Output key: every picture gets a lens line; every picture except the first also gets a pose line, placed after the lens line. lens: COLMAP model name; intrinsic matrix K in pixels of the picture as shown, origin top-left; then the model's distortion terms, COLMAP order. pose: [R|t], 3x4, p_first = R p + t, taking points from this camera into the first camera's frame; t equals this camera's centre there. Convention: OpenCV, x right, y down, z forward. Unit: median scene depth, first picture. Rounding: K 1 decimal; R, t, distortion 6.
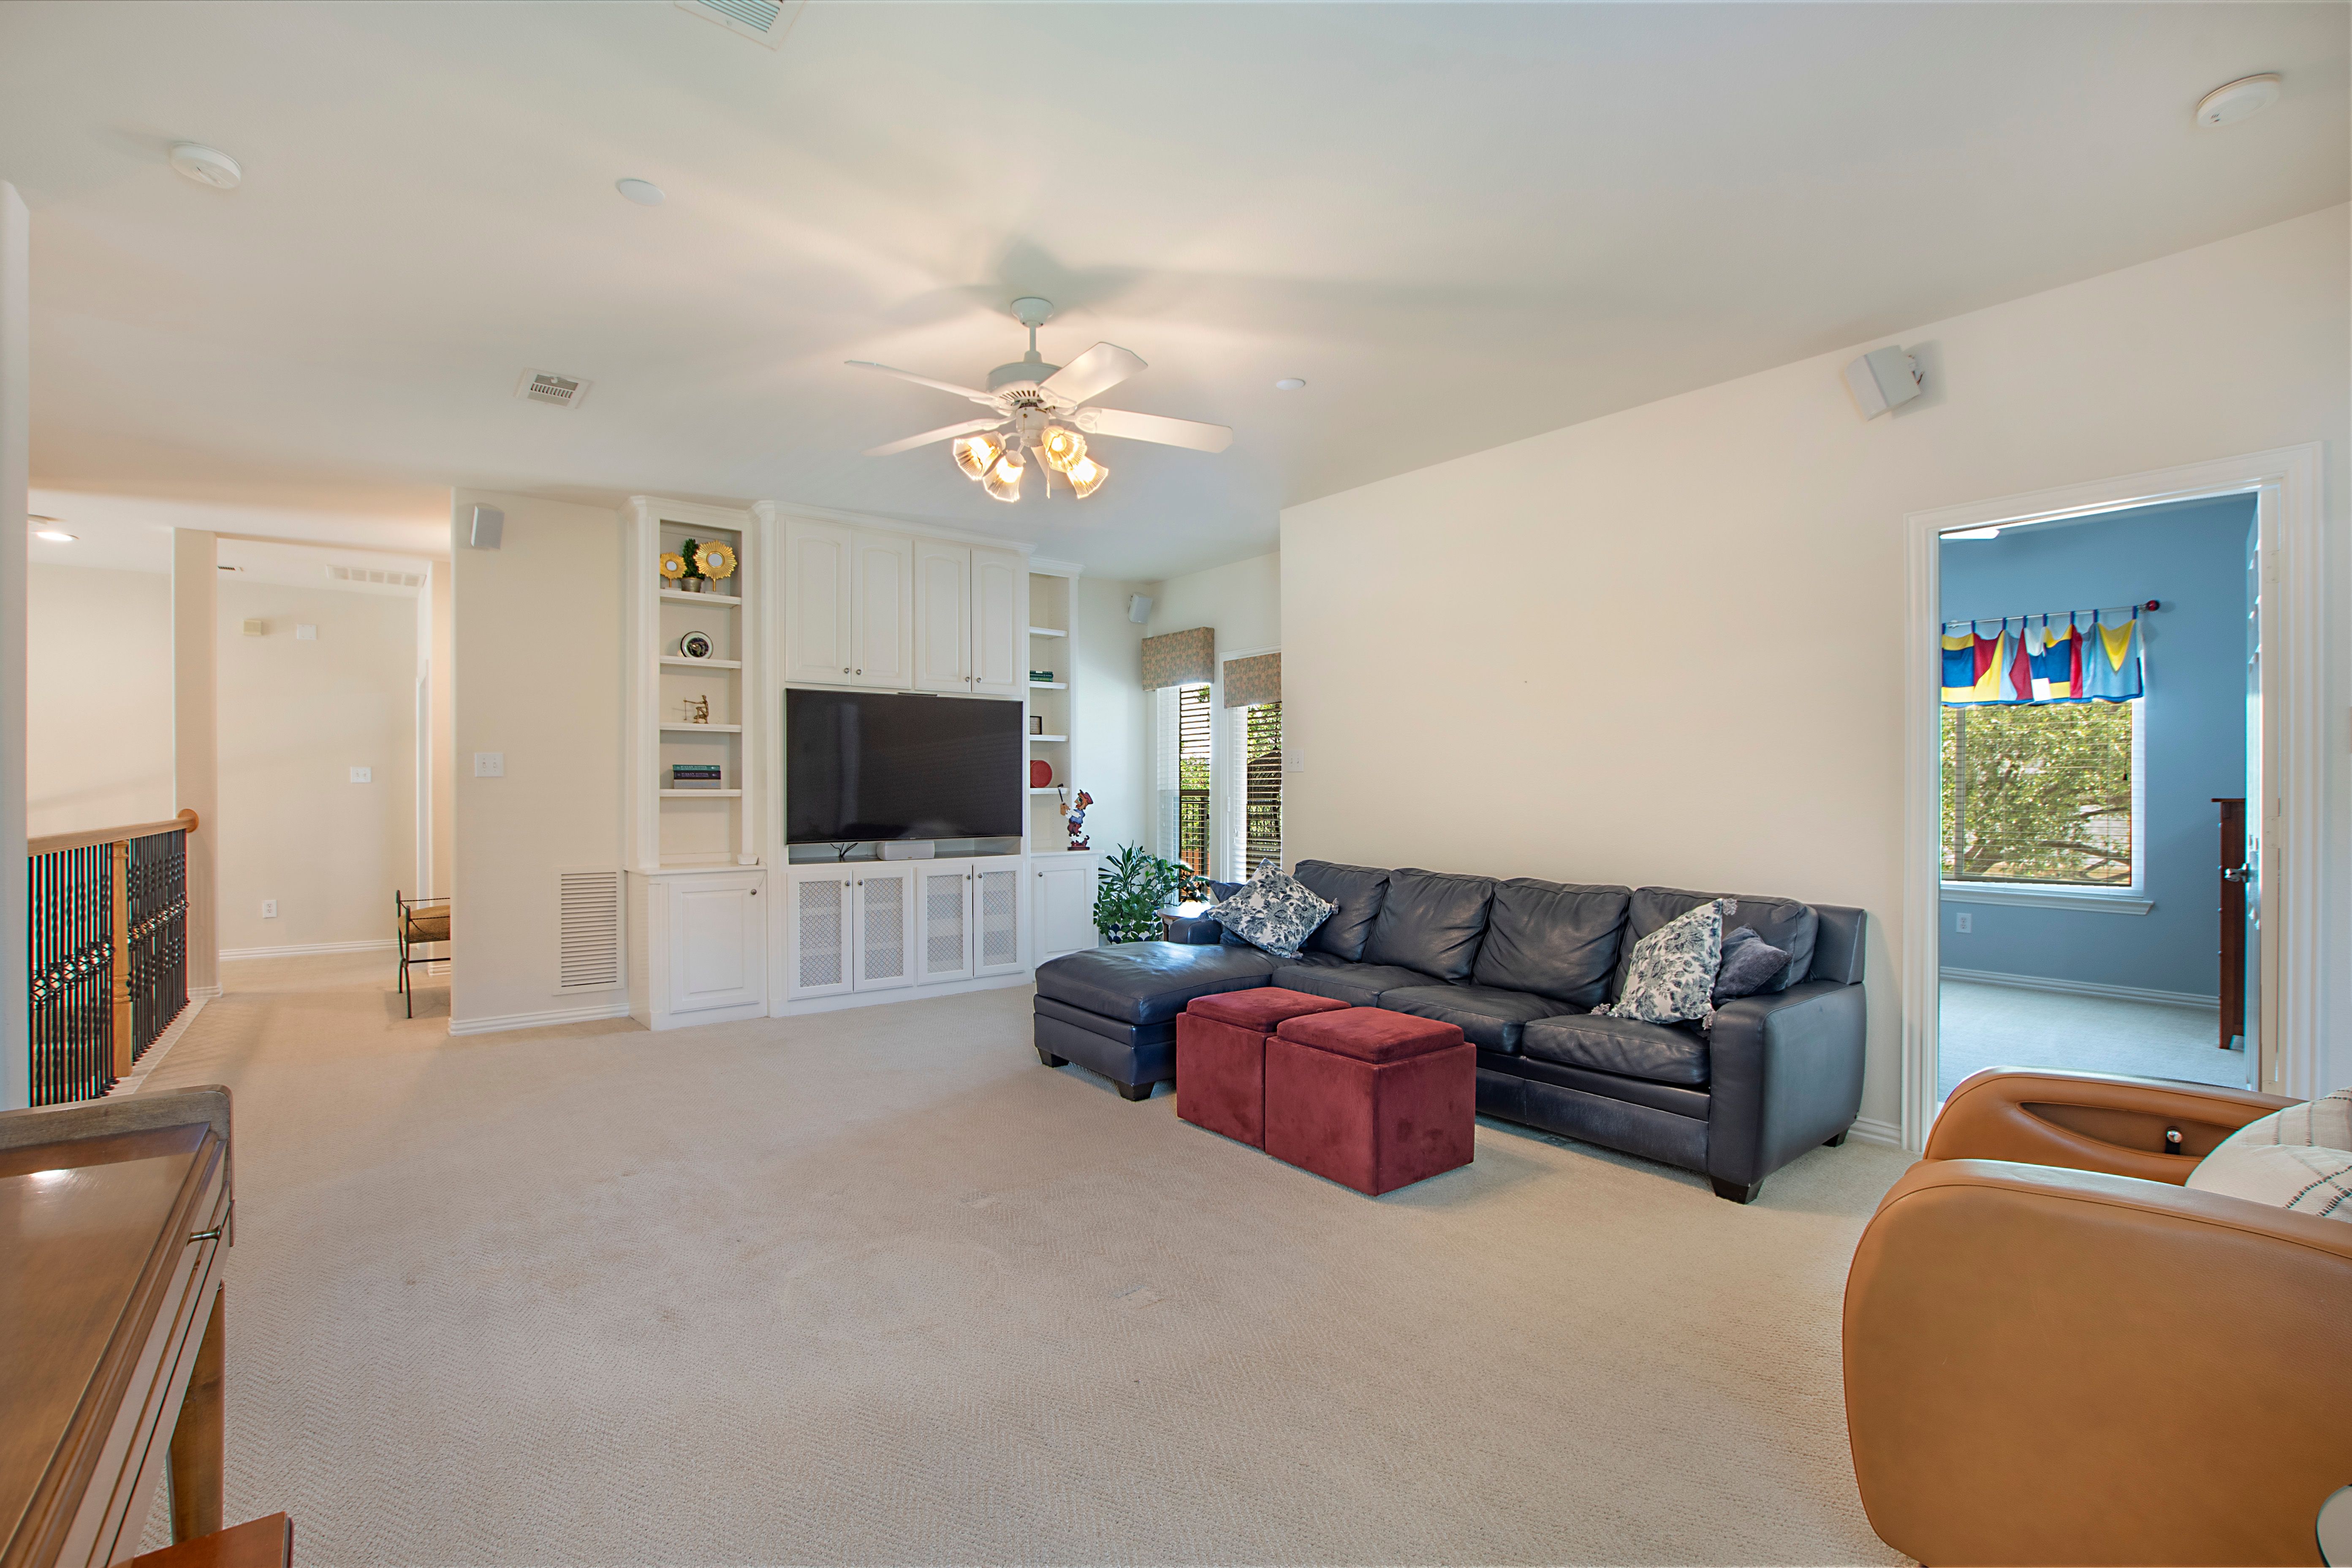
lens RADIAL K [[1038.3, 0, 1169.3], [0, 1038.3, 790.7], [0, 0, 1]] dist [-0.039980, 0.007305]
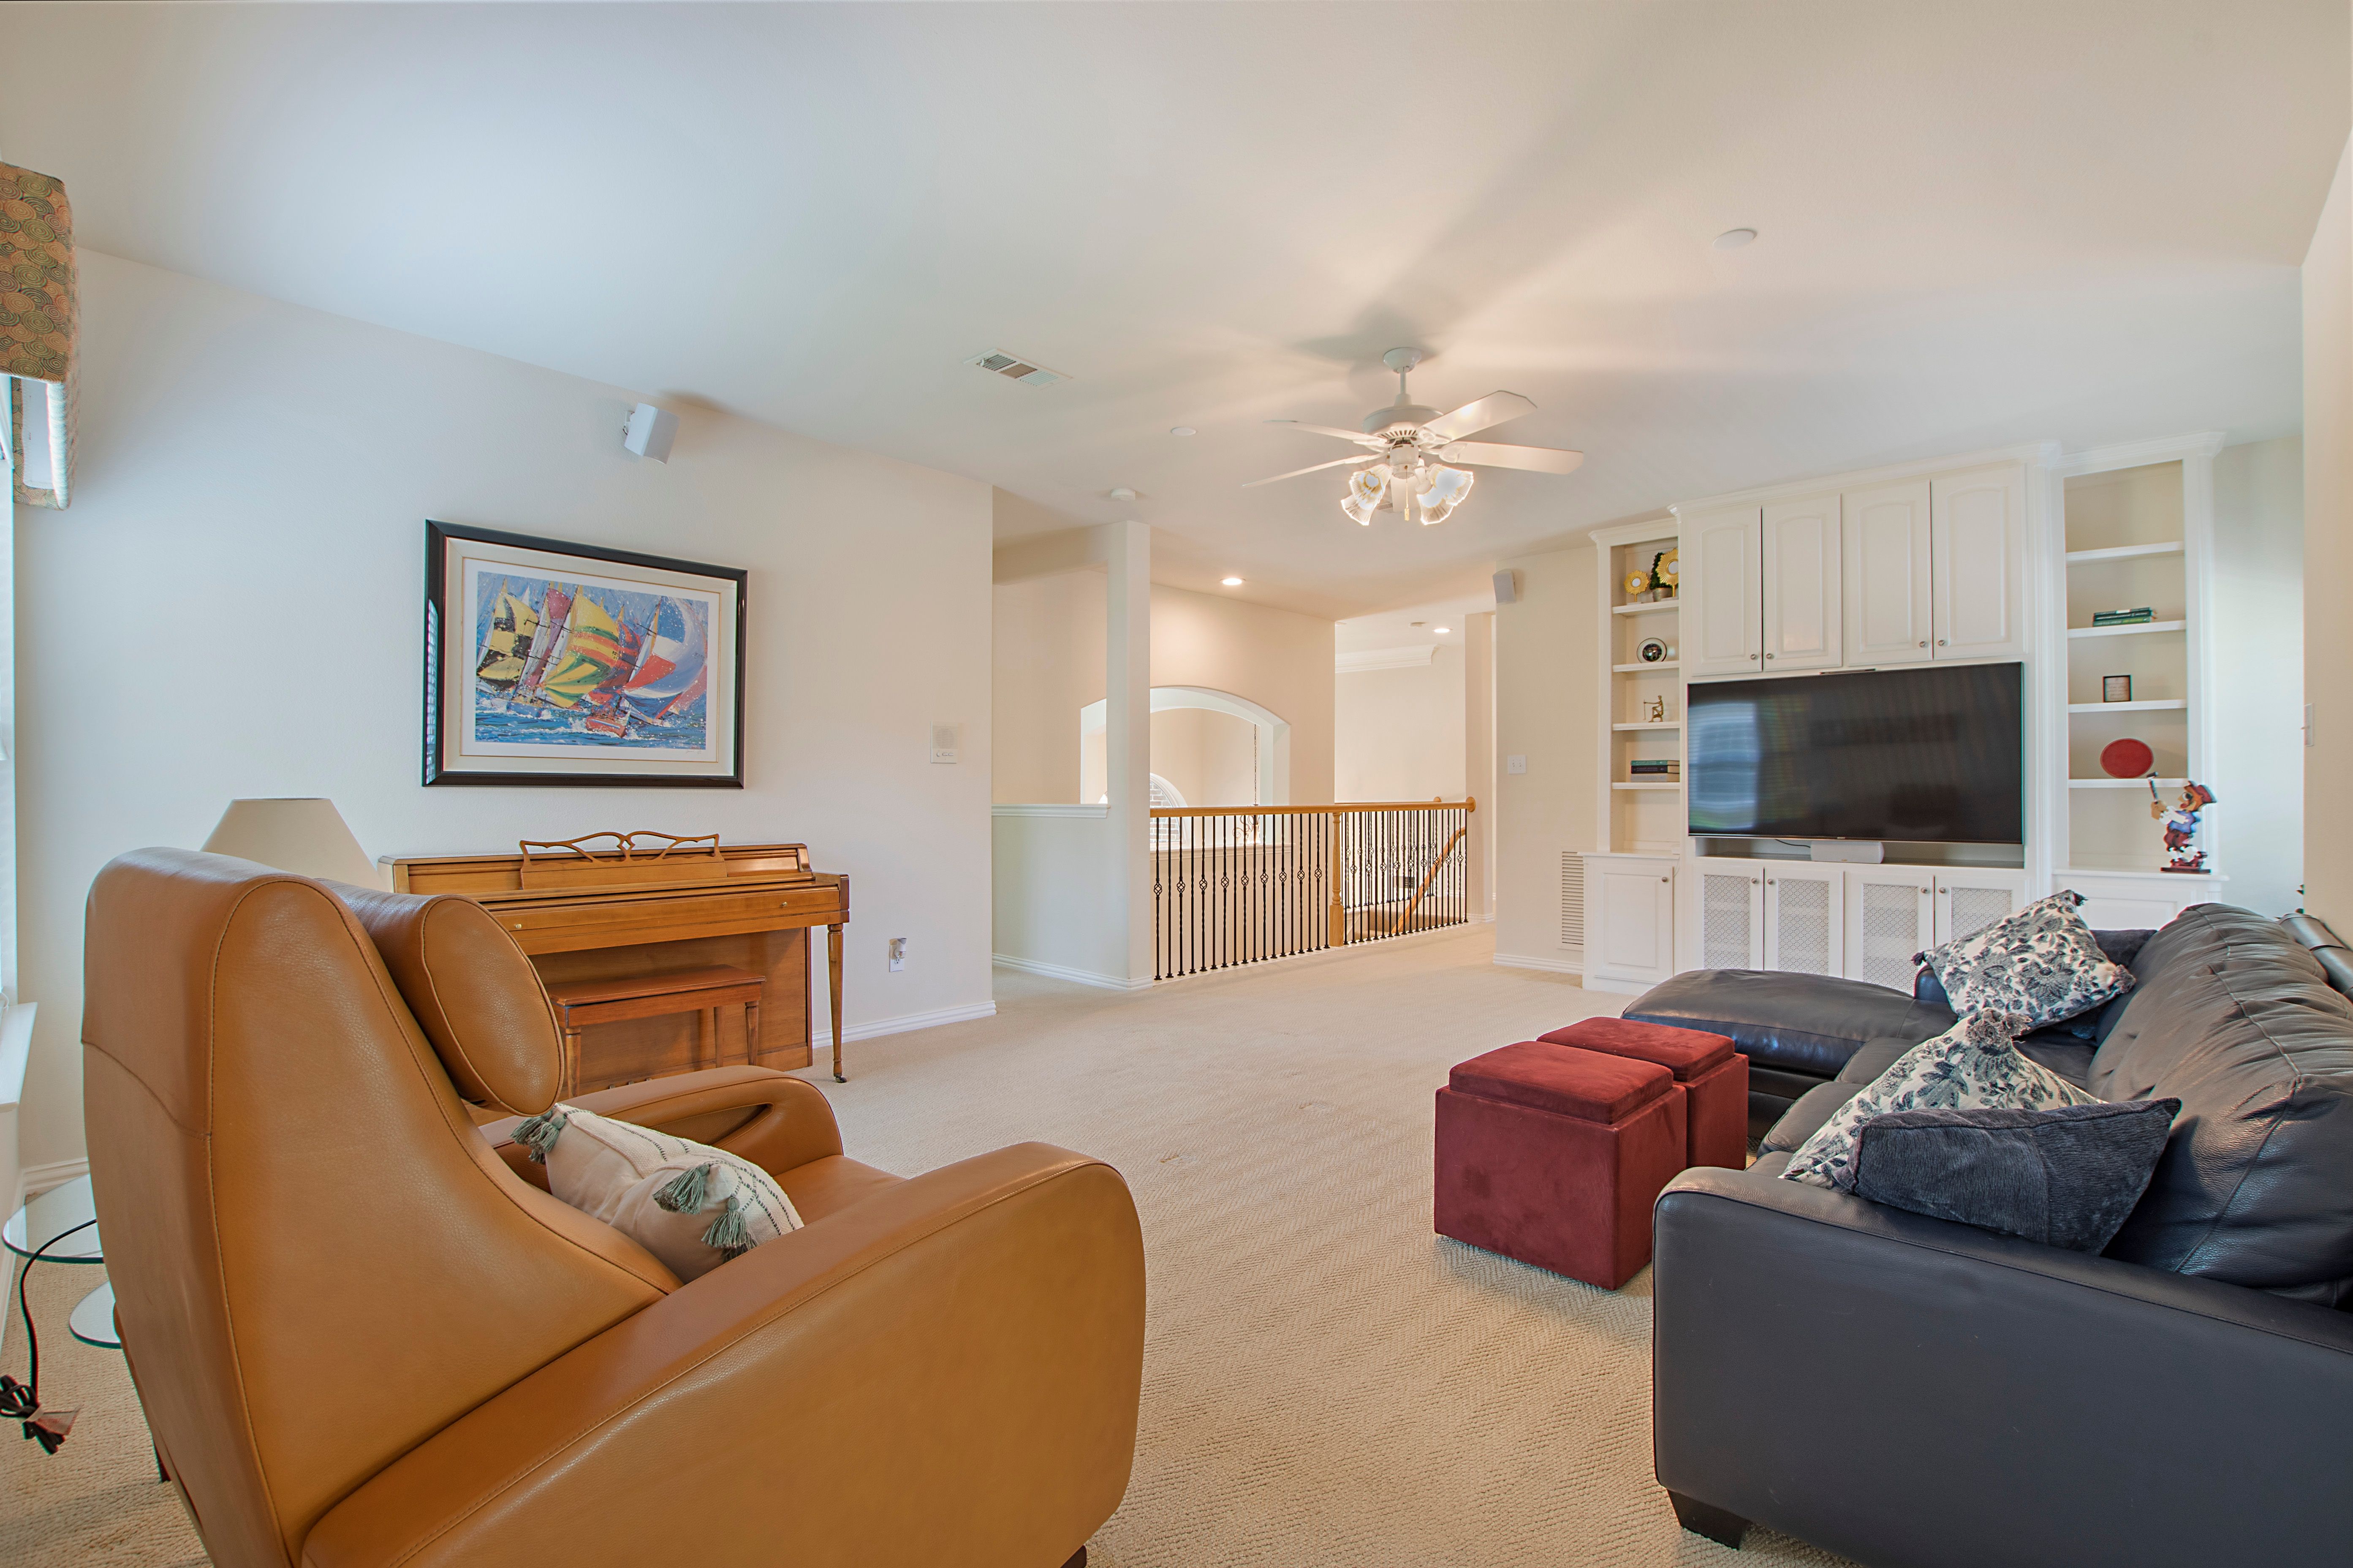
lens RADIAL K [[1038.8, 0, 1169.8], [0, 1038.8, 790.7], [0, 0, 1]] dist [-0.039980, 0.007305]
pose [[0.145795, 0.003219, -0.989310, 0.524369], [0.001303, 0.999993, 0.003445, 0.002826], [0.989314, -0.001791, 0.145790, 0.319005]]
